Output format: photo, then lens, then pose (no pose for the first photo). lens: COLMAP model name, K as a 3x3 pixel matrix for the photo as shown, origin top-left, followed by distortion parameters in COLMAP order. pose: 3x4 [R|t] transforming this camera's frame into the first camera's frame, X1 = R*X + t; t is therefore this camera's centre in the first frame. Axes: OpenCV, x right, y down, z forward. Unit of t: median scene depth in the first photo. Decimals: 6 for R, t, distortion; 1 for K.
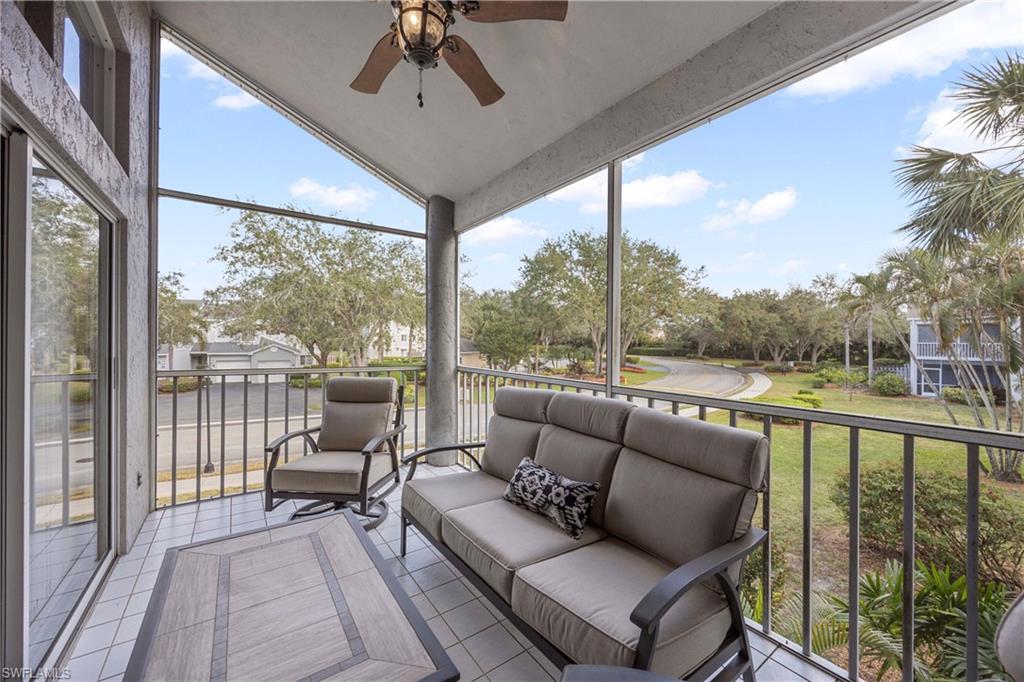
lens RADIAL K [[395.1, 0, 514.7], [0, 395.1, 340.0], [0, 0, 1]] dist [-0.000787, -0.000088]
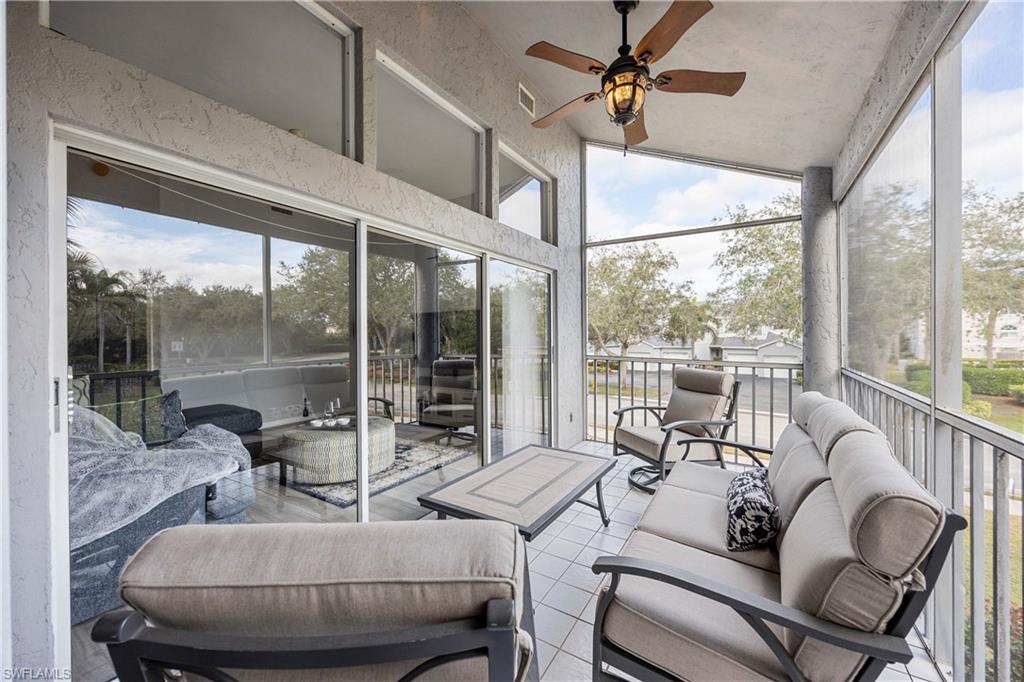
lens RADIAL K [[395.1, 0, 511.8], [0, 395.1, 337.1], [0, 0, 1]] dist [-0.000787, -0.000088]
pose [[0.371306, 0.000394, -0.928510, 0.352385], [0.005609, 0.999981, 0.002668, -0.001864], [0.928494, -0.006199, 0.371297, 0.075994]]
